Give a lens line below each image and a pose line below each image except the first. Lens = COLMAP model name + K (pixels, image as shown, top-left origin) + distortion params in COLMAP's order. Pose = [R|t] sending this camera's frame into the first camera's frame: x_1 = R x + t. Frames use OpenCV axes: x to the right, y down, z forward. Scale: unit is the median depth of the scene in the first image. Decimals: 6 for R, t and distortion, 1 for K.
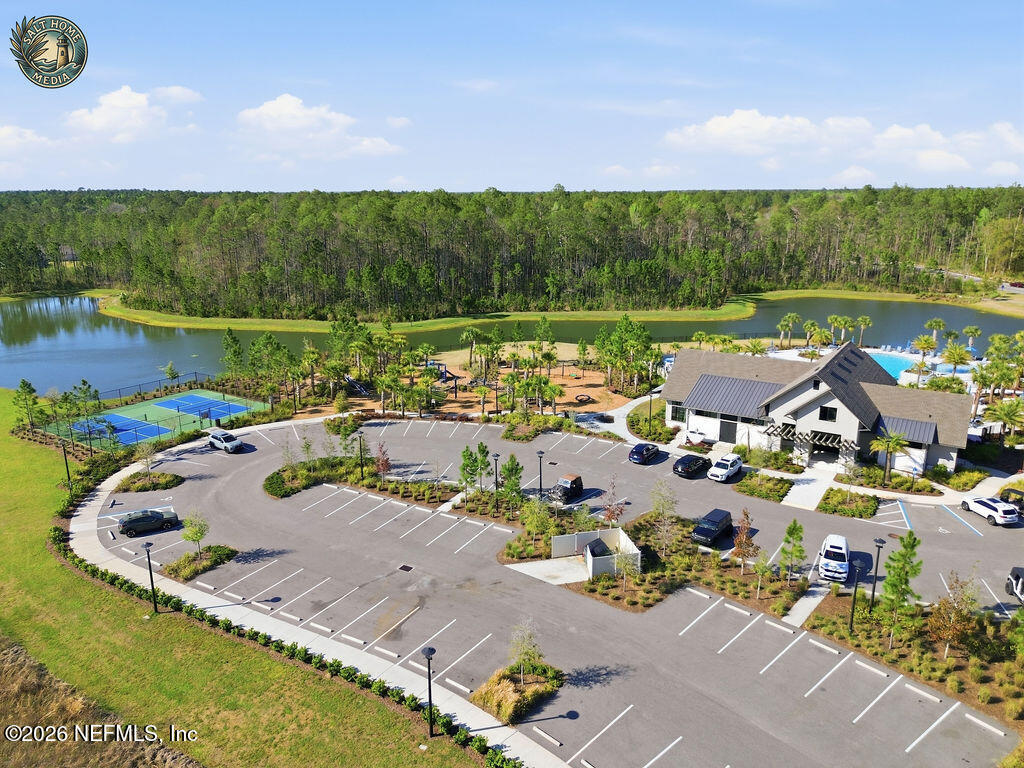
lens RADIAL K [[726.2, 0, 507.1], [0, 726.2, 385.3], [0, 0, 1]] dist [0.048329, -0.034927]
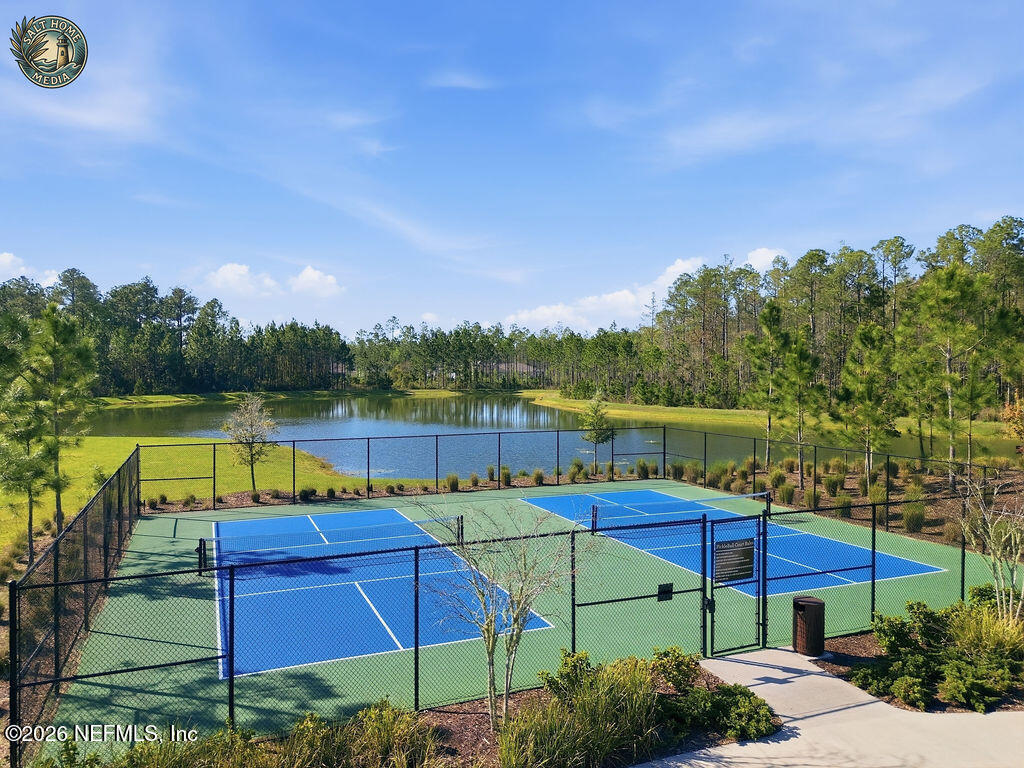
lens RADIAL K [[726.2, 0, 511.5], [0, 726.2, 385.6], [0, 0, 1]] dist [0.048329, -0.034927]
pose [[0.832571, 0.020251, -0.553548, -0.323086], [-0.145362, 0.972295, -0.183063, 0.035220], [0.534505, 0.232878, 0.812448, 0.740912]]
